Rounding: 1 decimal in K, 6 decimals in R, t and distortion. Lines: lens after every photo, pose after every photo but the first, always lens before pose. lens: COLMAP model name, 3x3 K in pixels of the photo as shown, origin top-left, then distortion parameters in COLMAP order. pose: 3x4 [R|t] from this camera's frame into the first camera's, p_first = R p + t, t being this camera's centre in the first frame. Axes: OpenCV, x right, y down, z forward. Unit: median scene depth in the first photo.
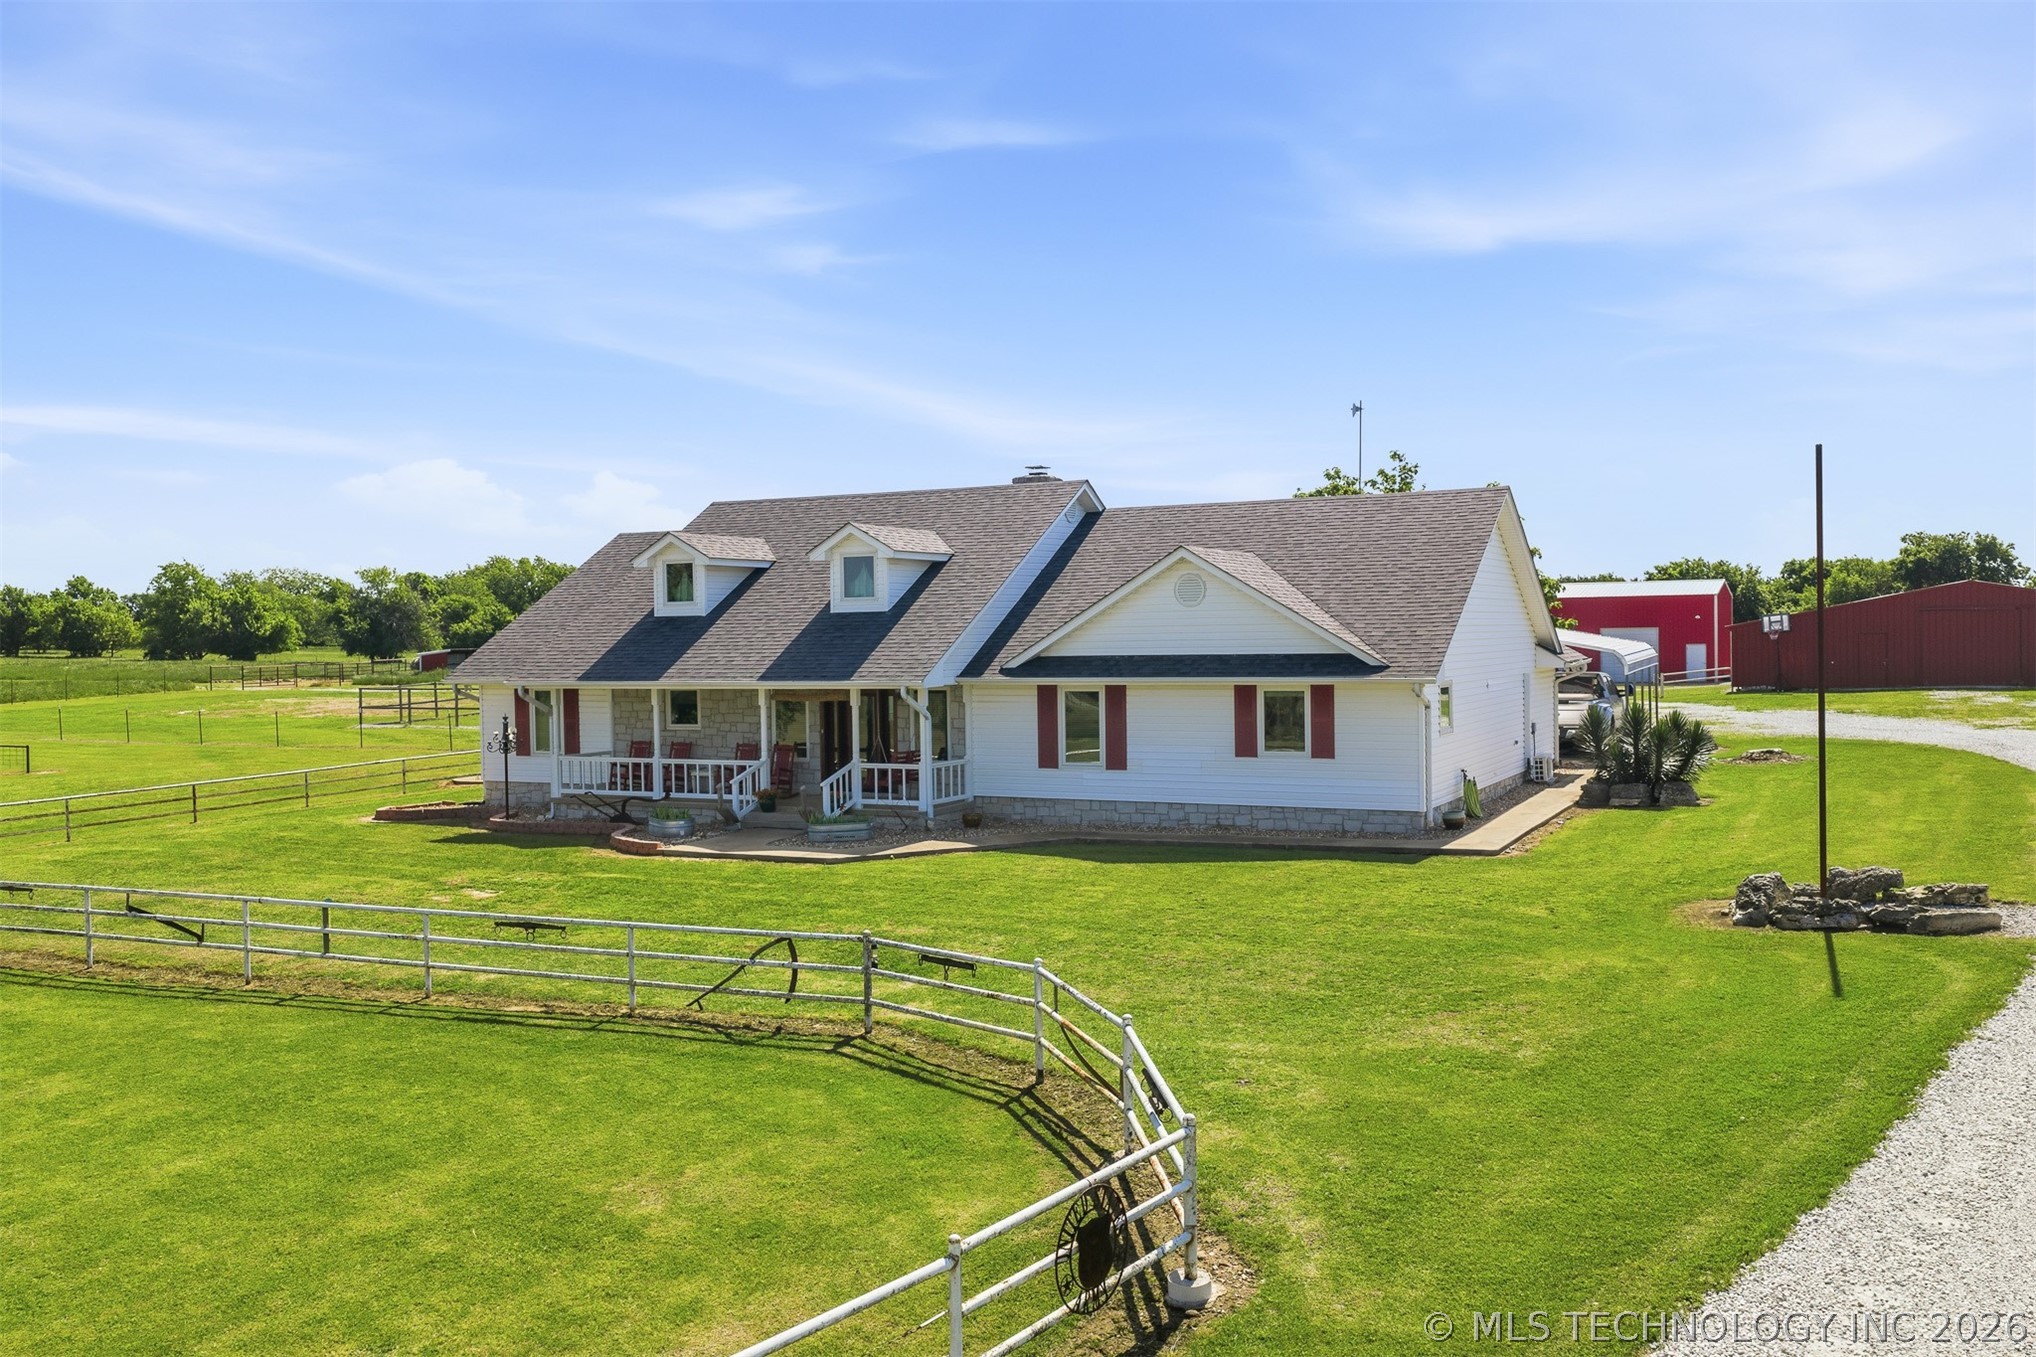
lens RADIAL K [[1717.5, 0, 1018.0], [0, 1717.5, 678.5], [0, 0, 1]] dist [-0.004922, -0.007173]
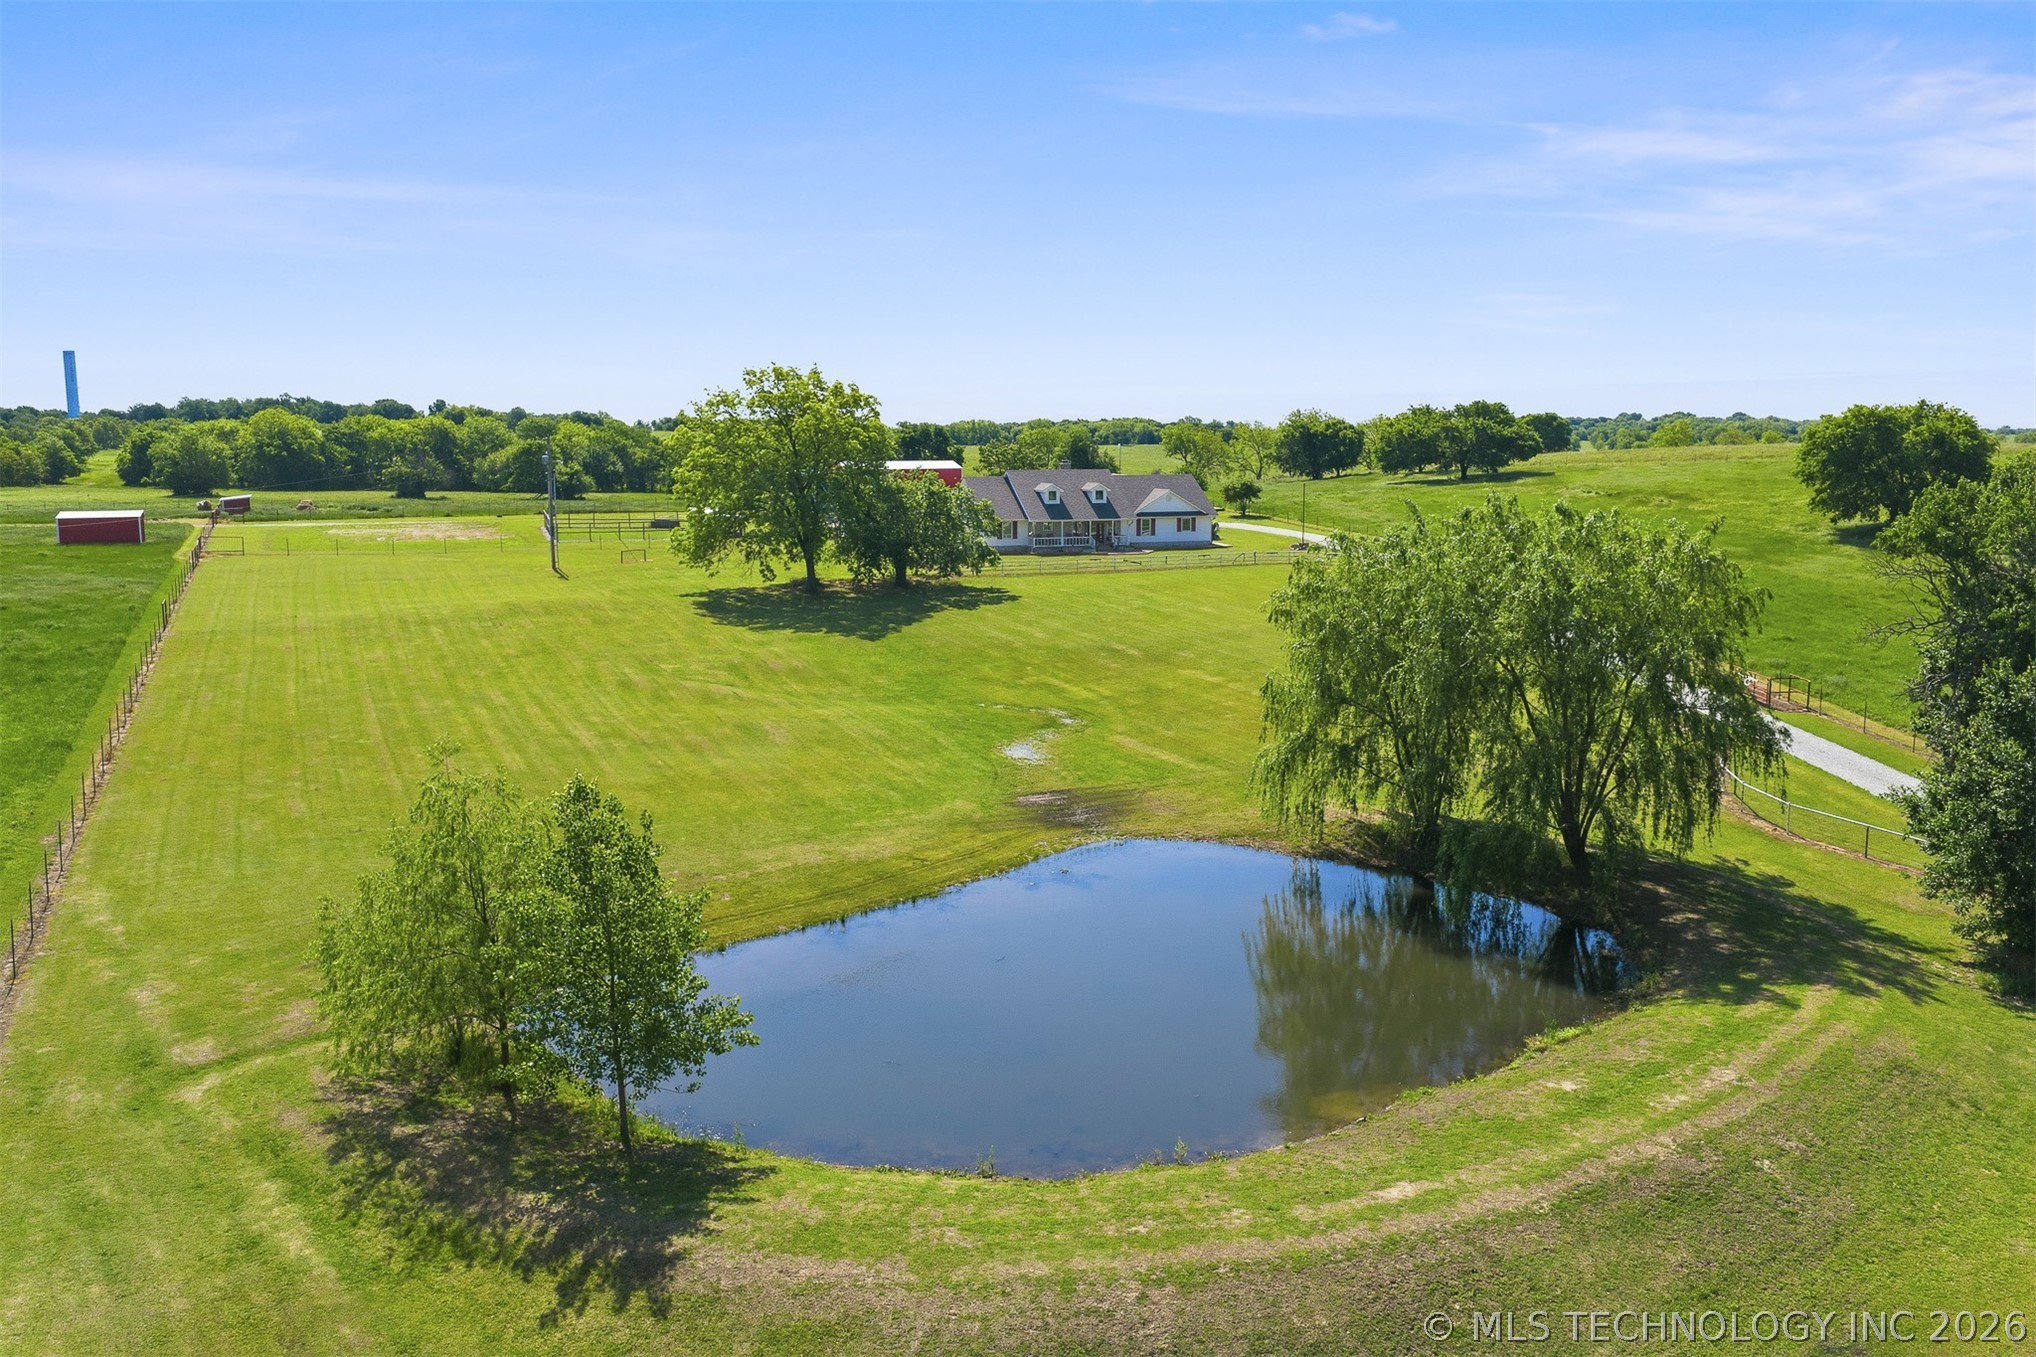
lens RADIAL K [[1717.5, 0, 1018.0], [0, 1717.5, 678.5], [0, 0, 1]] dist [-0.004922, -0.007173]
pose [[0.711397, -0.087282, 0.697349, -3.617372], [0.009403, 0.993351, 0.114738, -0.106027], [-0.702727, -0.075067, 0.707488, -2.186625]]
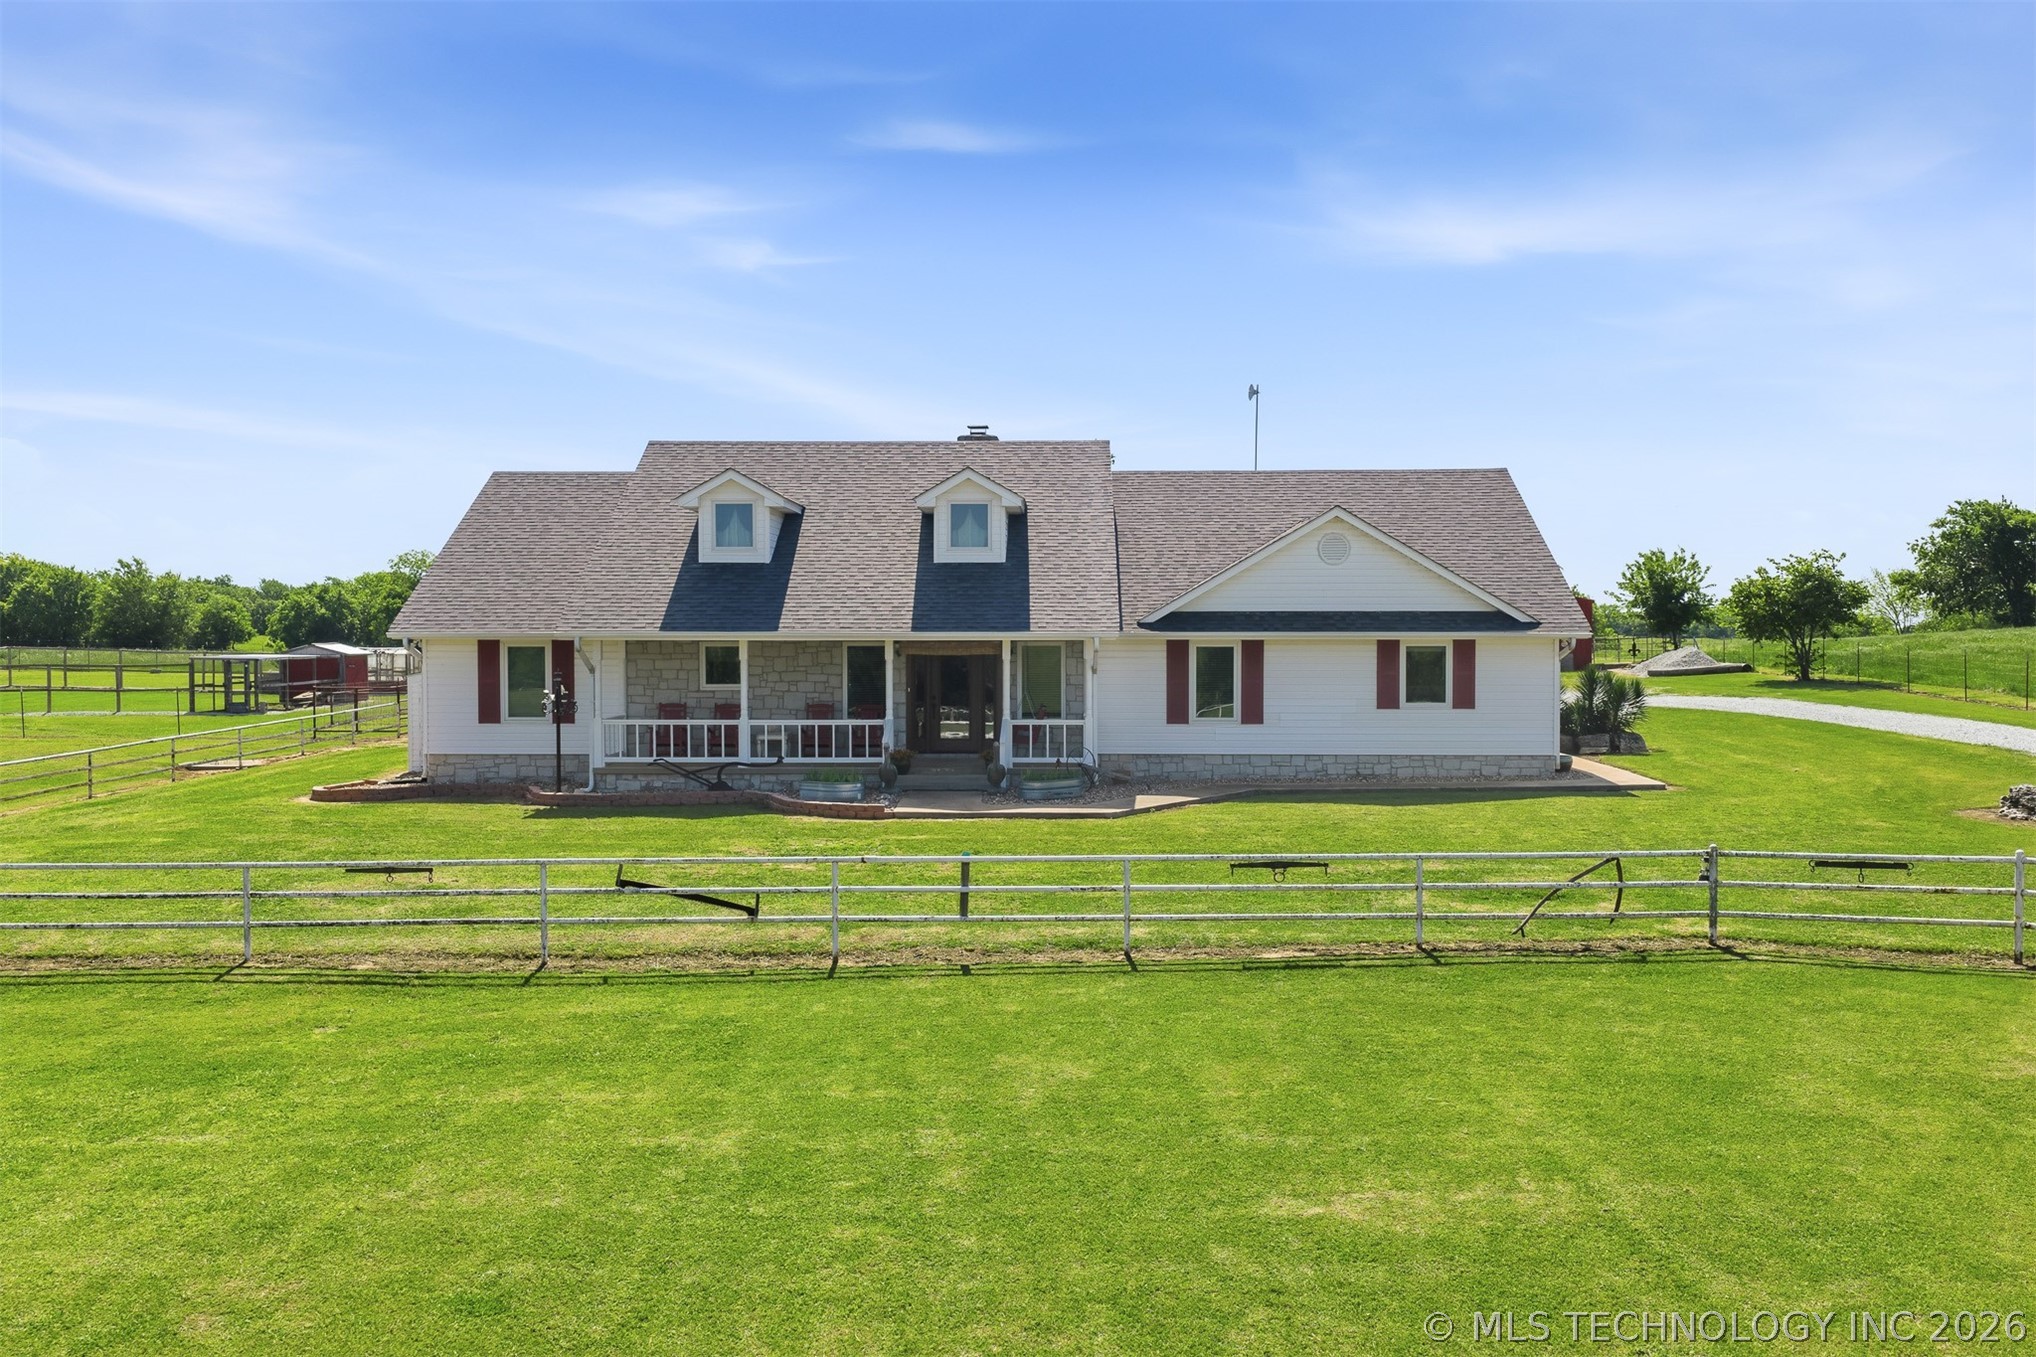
lens RADIAL K [[1703.0, 0, 1018.0], [0, 1703.0, 678.5], [0, 0, 1]] dist [0.007013, -0.001509]
pose [[0.903254, 0.003331, 0.429094, -0.496658], [-0.002267, 0.999993, -0.002992, 0.029608], [-0.429101, 0.001730, 0.903255, 0.149777]]
